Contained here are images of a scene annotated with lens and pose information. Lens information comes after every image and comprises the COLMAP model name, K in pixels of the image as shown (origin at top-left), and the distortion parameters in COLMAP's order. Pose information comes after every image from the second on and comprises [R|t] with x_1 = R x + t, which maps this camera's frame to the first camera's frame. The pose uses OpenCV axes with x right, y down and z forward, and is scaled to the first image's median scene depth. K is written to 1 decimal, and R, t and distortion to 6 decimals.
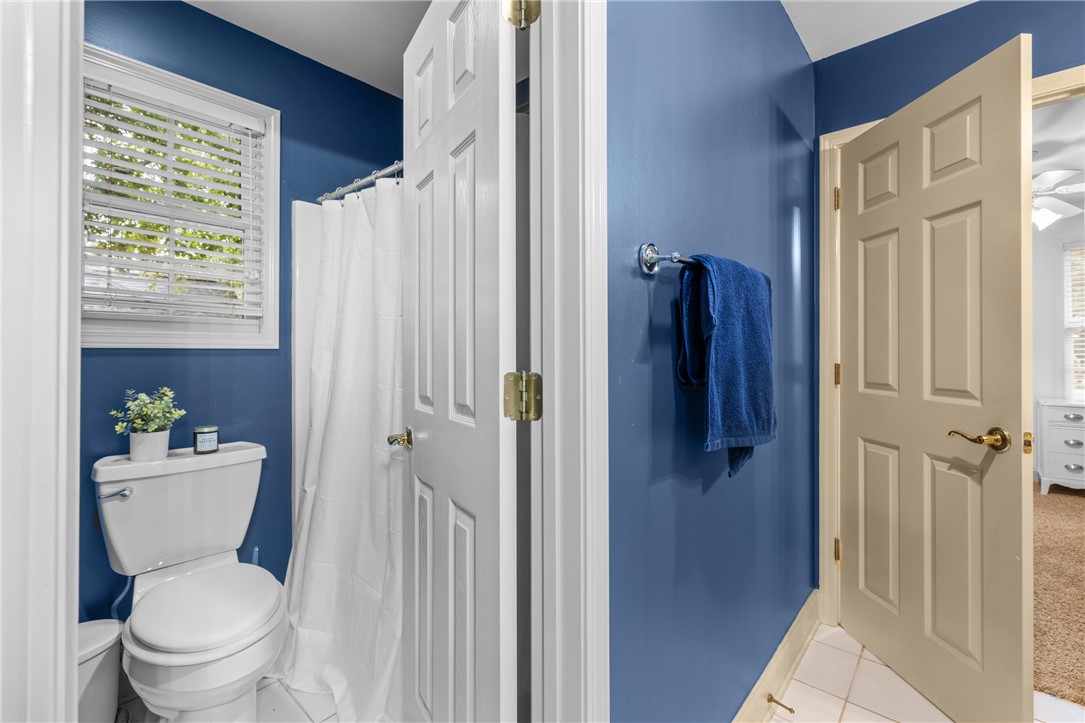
lens RADIAL K [[466.4, 0, 539.6], [0, 466.4, 358.7], [0, 0, 1]] dist [0.001293, -0.000185]
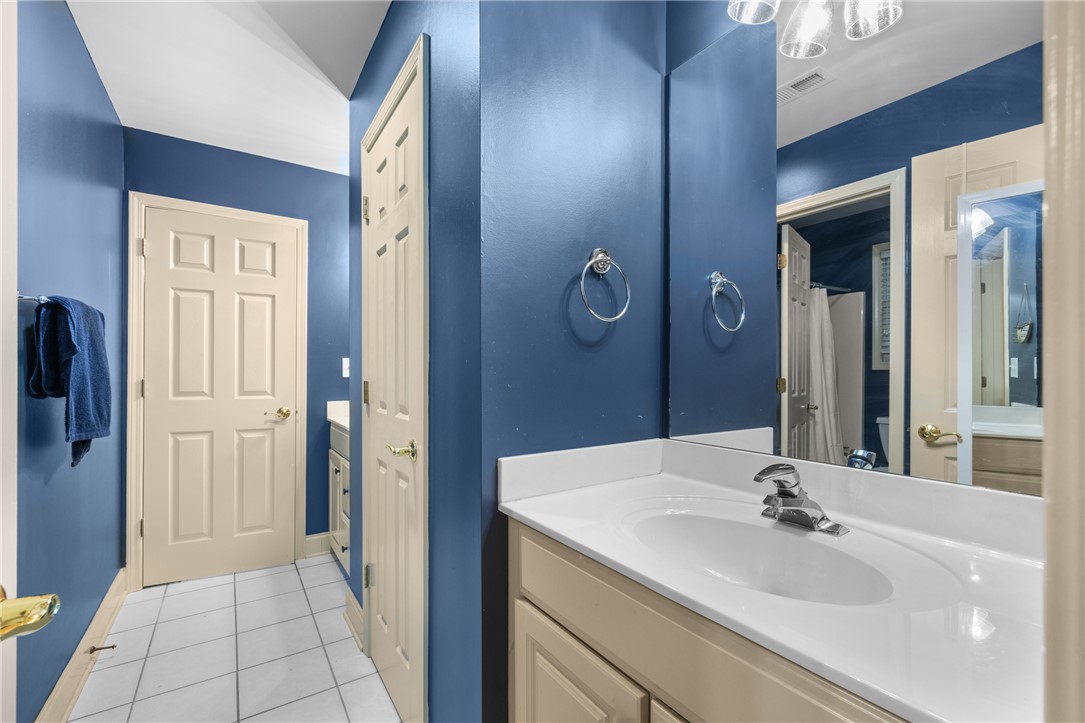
lens RADIAL K [[466.4, 0, 540.7], [0, 466.4, 371.0], [0, 0, 1]] dist [0.001293, -0.000185]
pose [[0.251147, 0.008892, 0.967908, -0.524279], [0.000099, 0.999958, -0.009212, -0.000135], [-0.967949, 0.002409, 0.251136, -0.586521]]
